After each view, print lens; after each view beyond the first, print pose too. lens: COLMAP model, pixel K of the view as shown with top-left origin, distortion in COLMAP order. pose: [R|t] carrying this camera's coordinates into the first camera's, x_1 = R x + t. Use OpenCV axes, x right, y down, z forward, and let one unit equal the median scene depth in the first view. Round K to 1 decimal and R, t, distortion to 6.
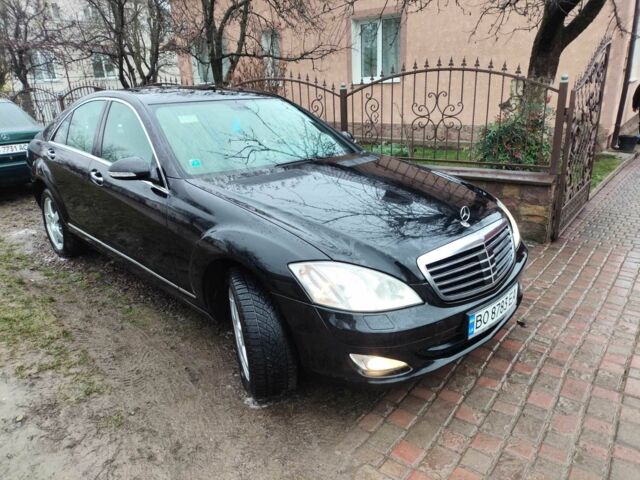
lens RADIAL K [[466.7, 0, 319.4], [0, 466.7, 241.7], [0, 0, 1]] dist [0.066384, -0.088284]
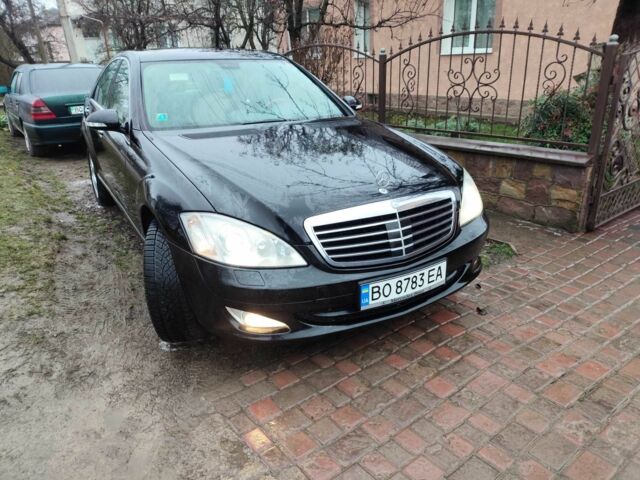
lens RADIAL K [[467.6, 0, 314.8], [0, 467.6, 242.4], [0, 0, 1]] dist [0.069207, -0.106662]
pose [[0.968972, 0.098077, -0.226879, 0.213913], [-0.087046, 0.994506, 0.058153, 0.012250], [0.231336, -0.036600, 0.972185, 0.030964]]
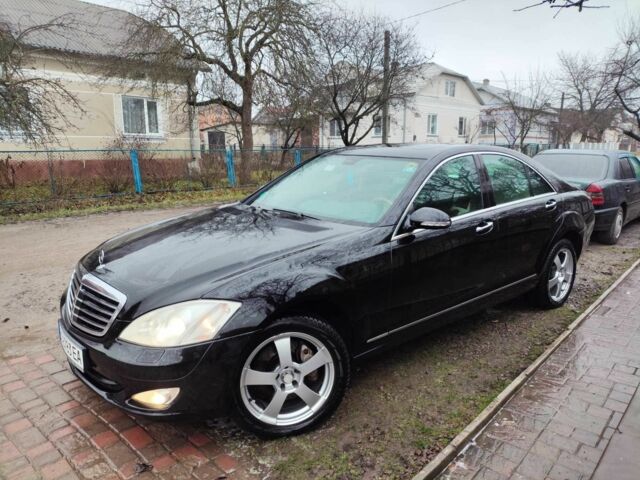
lens RADIAL K [[466.7, 0, 319.4], [0, 466.7, 241.7], [0, 0, 1]] dist [0.066384, -0.088284]
pose [[-0.052310, 0.233312, -0.970994, 0.713239], [-0.330829, 0.913371, 0.237289, -0.277652], [0.942240, 0.333646, 0.029408, 0.765536]]
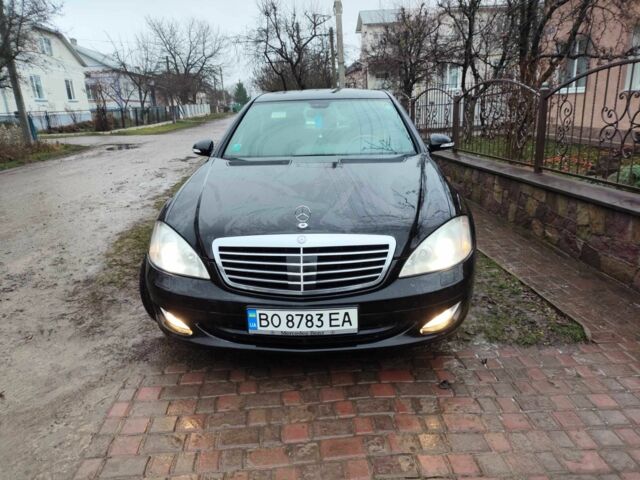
lens RADIAL K [[466.6, 0, 317.5], [0, 466.6, 237.0], [0, 0, 1]] dist [0.061239, -0.074271]
pose [[0.674150, 0.209411, -0.708286, 0.538275], [-0.227190, 0.971264, 0.070923, -0.046894], [0.702785, 0.113103, 0.702354, 0.190731]]
